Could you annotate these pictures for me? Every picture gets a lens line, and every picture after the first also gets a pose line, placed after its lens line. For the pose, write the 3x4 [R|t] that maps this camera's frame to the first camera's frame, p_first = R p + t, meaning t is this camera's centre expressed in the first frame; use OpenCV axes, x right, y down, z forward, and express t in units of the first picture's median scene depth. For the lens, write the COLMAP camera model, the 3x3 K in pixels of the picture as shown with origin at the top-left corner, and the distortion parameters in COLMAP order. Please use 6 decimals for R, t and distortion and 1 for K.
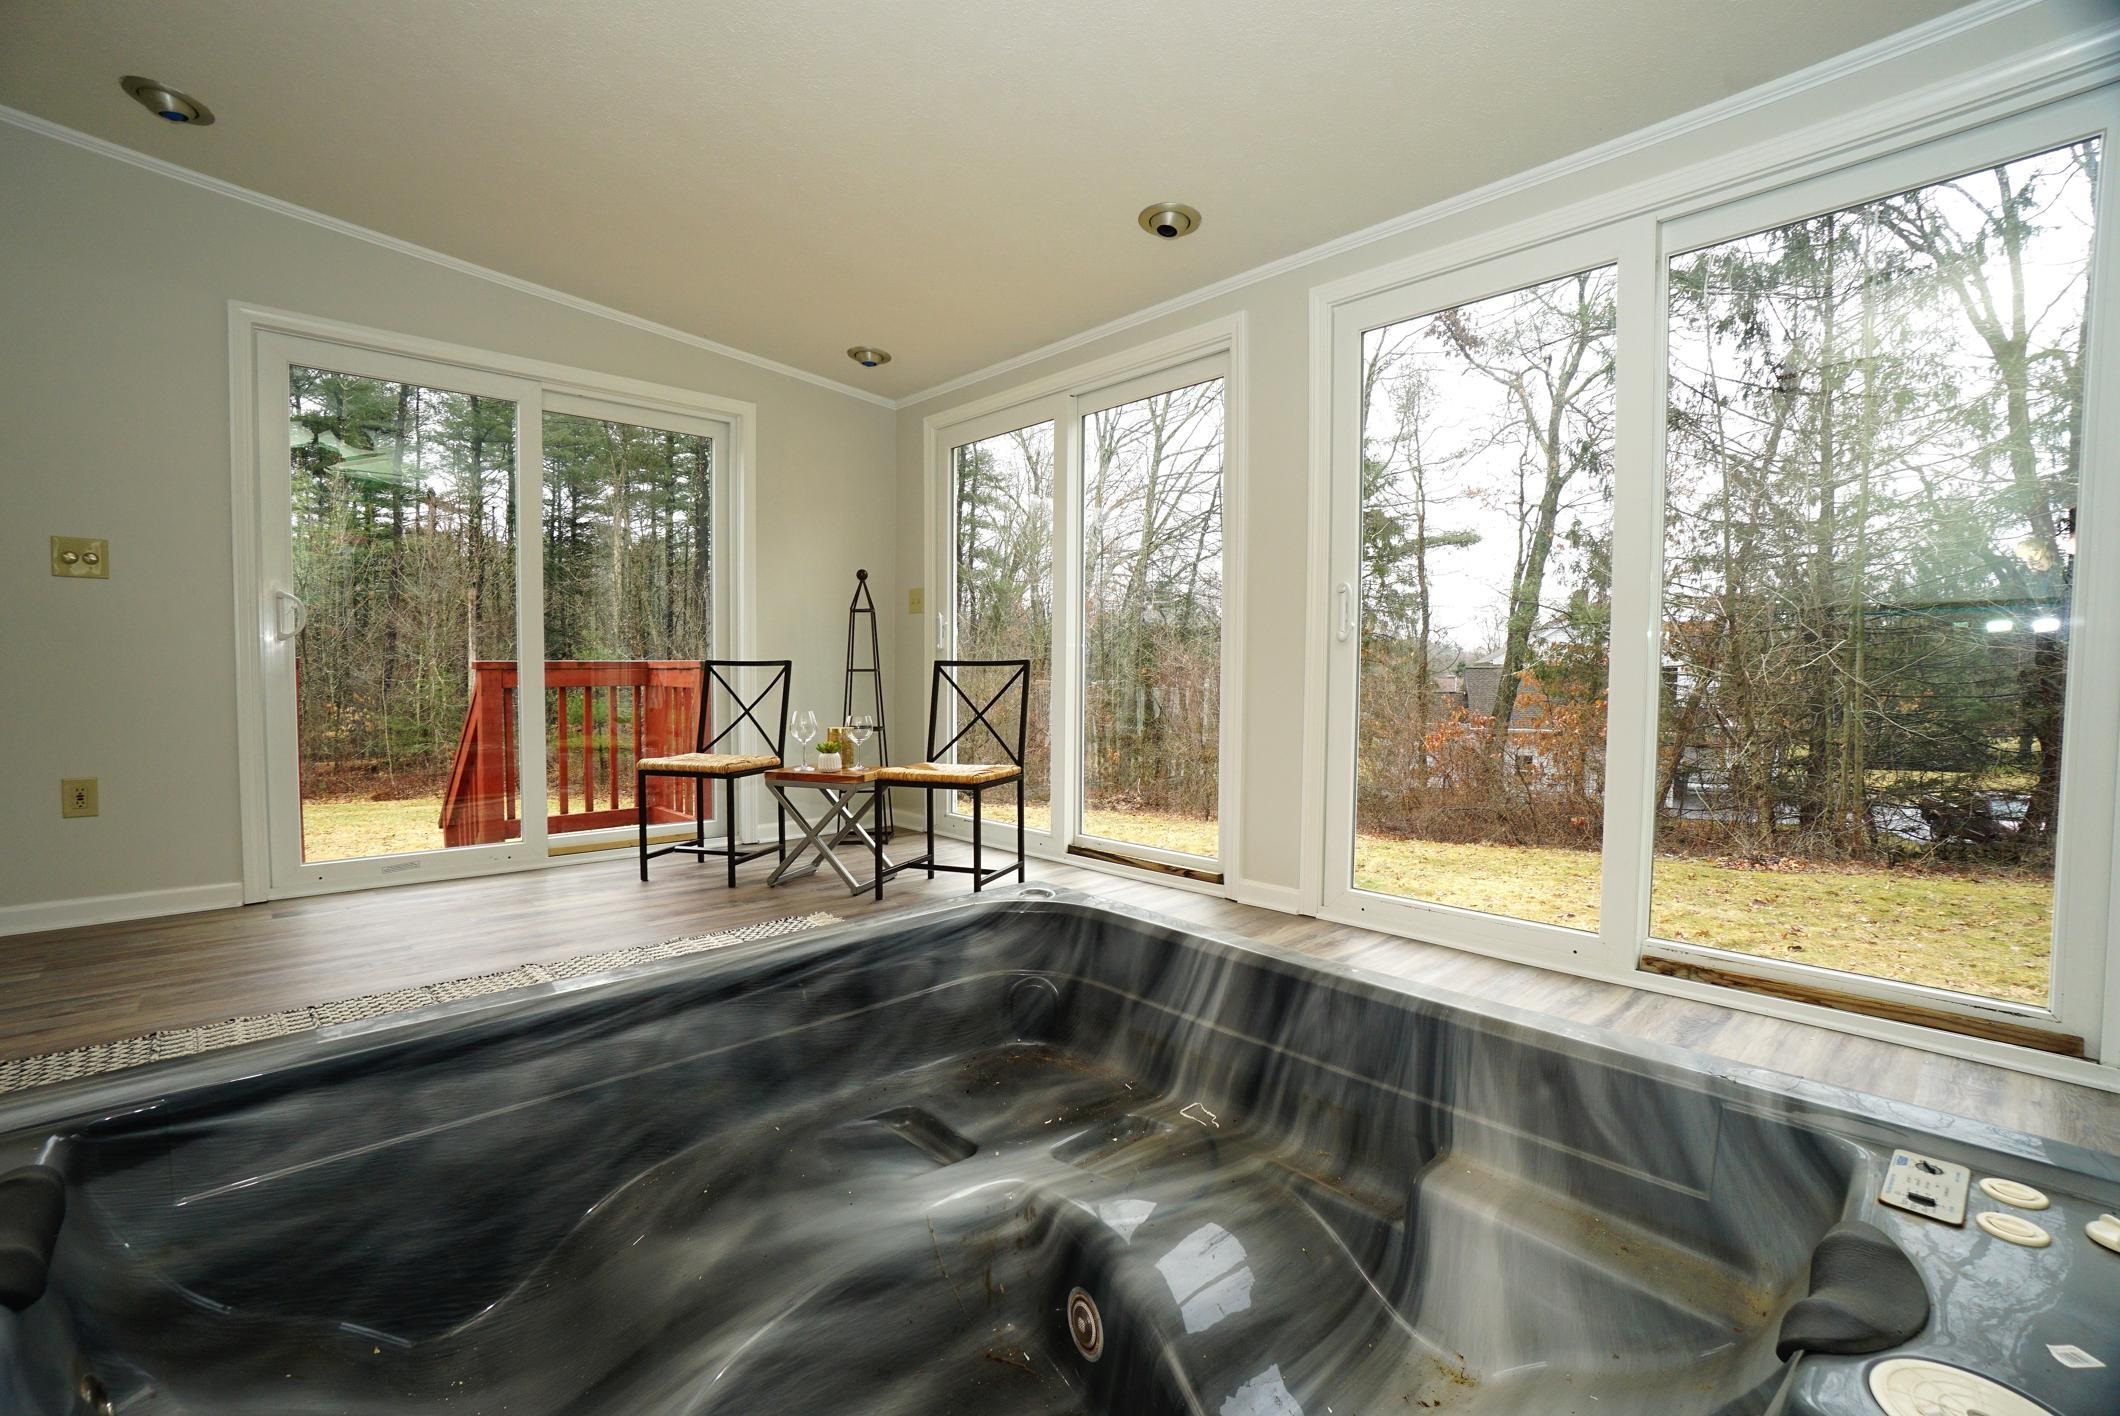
lens RADIAL K [[942.4, 0, 1037.7], [0, 942.4, 715.8], [0, 0, 1]] dist [-0.046837, 0.006410]
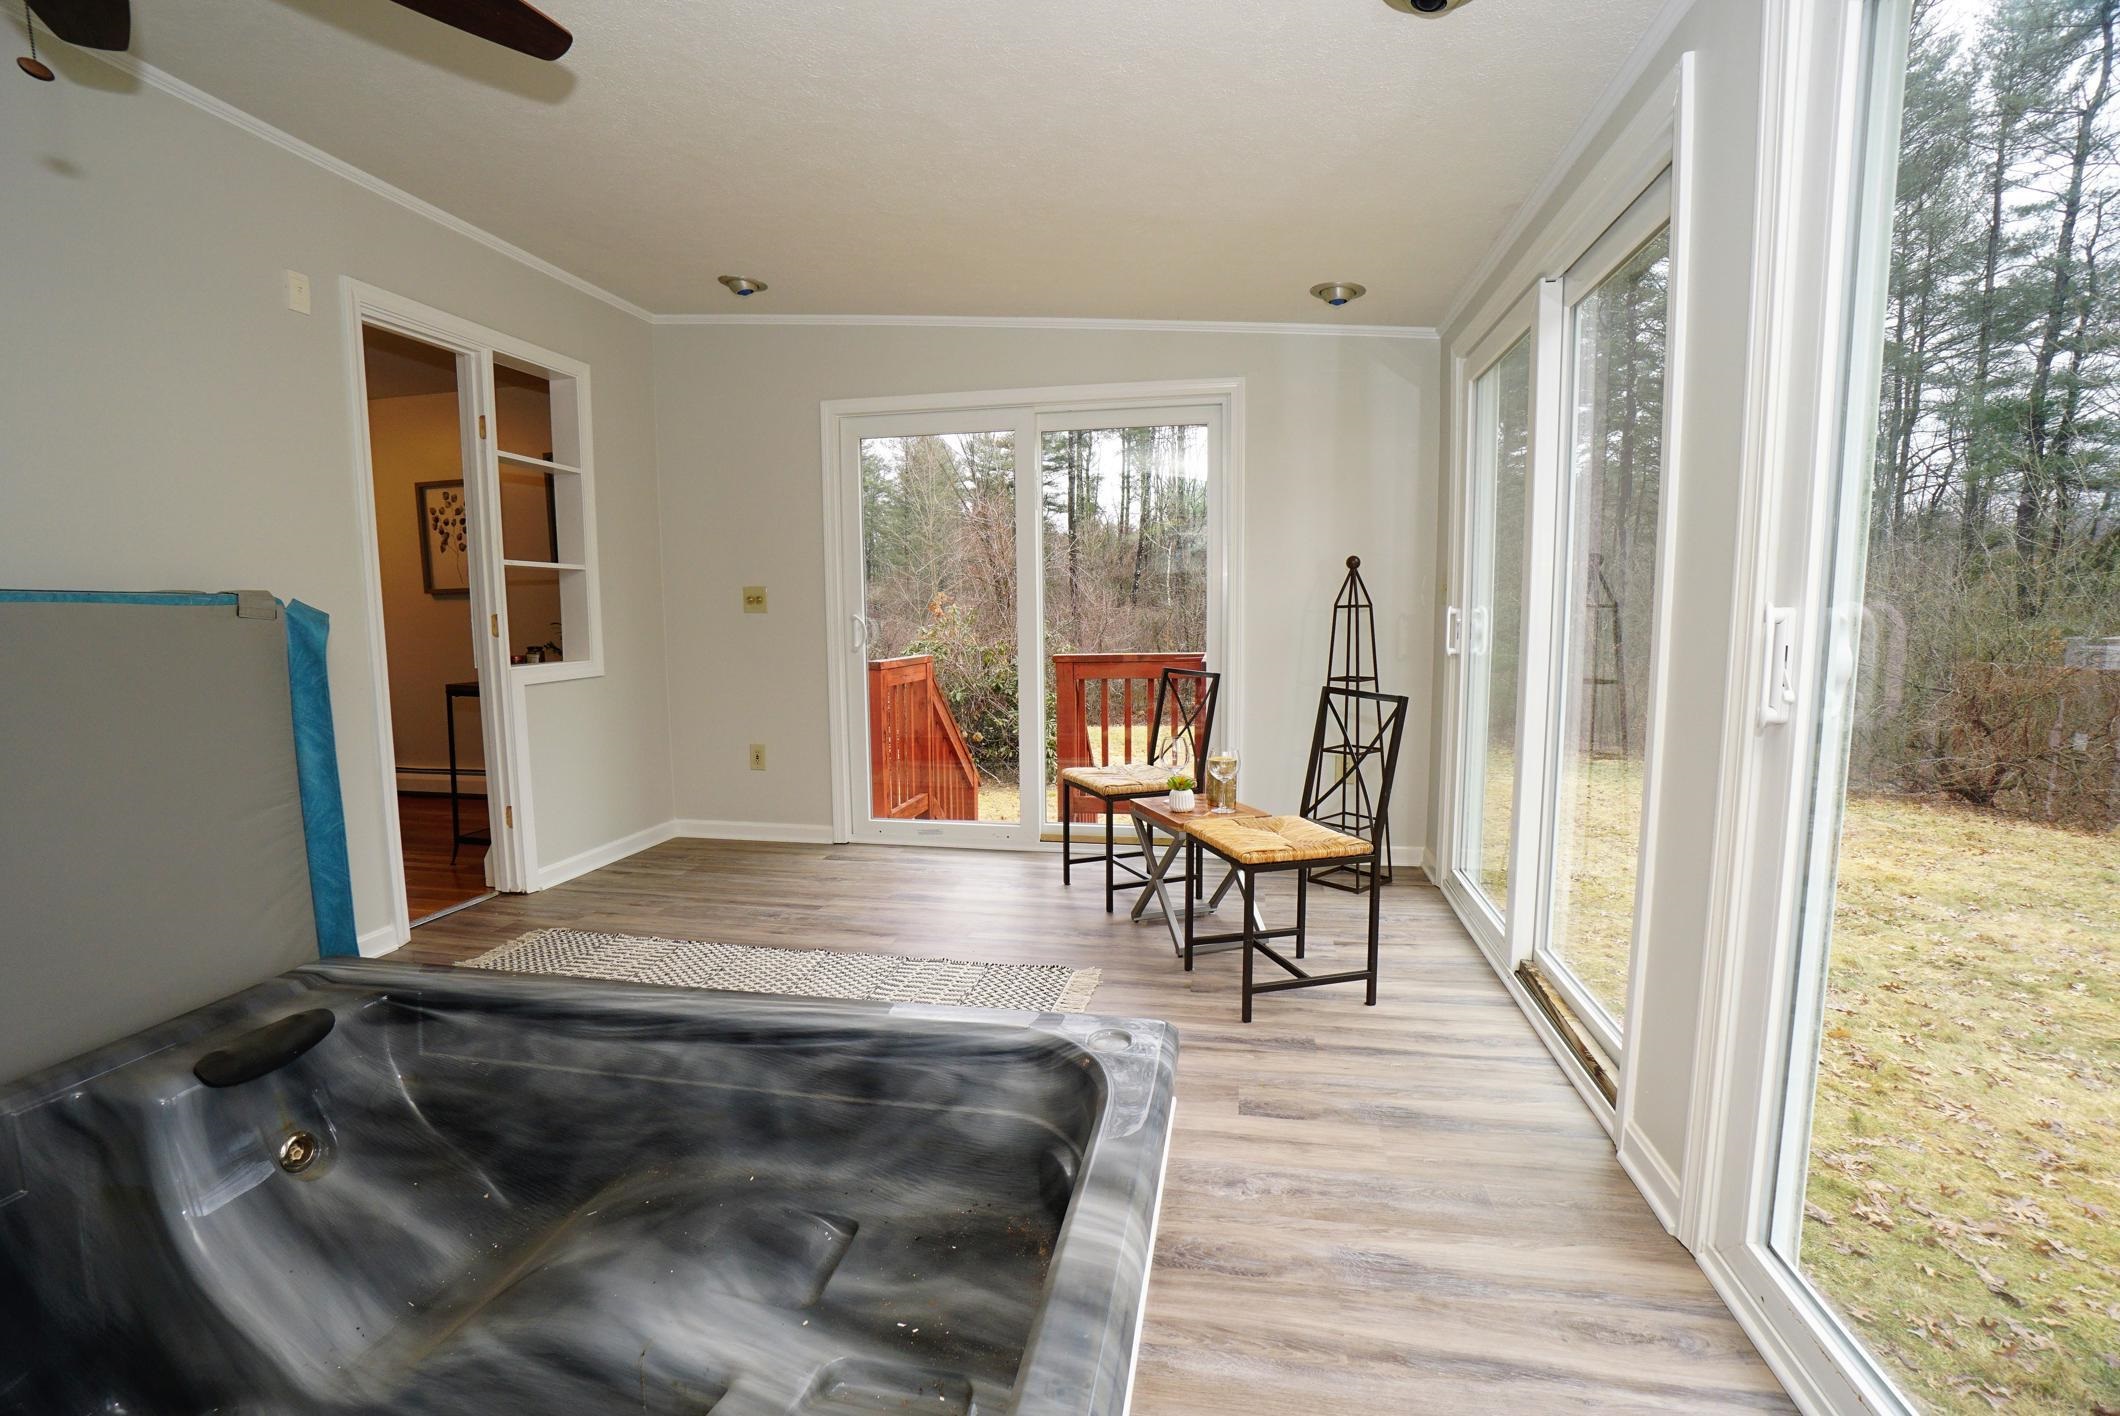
lens RADIAL K [[942.4, 0, 1043.7], [0, 942.4, 707.1], [0, 0, 1]] dist [-0.046837, 0.006410]
pose [[0.570632, 0.072273, -0.818019, 0.674729], [-0.019415, 0.997029, 0.074545, -0.160815], [0.820976, -0.026656, 0.570340, 0.636877]]
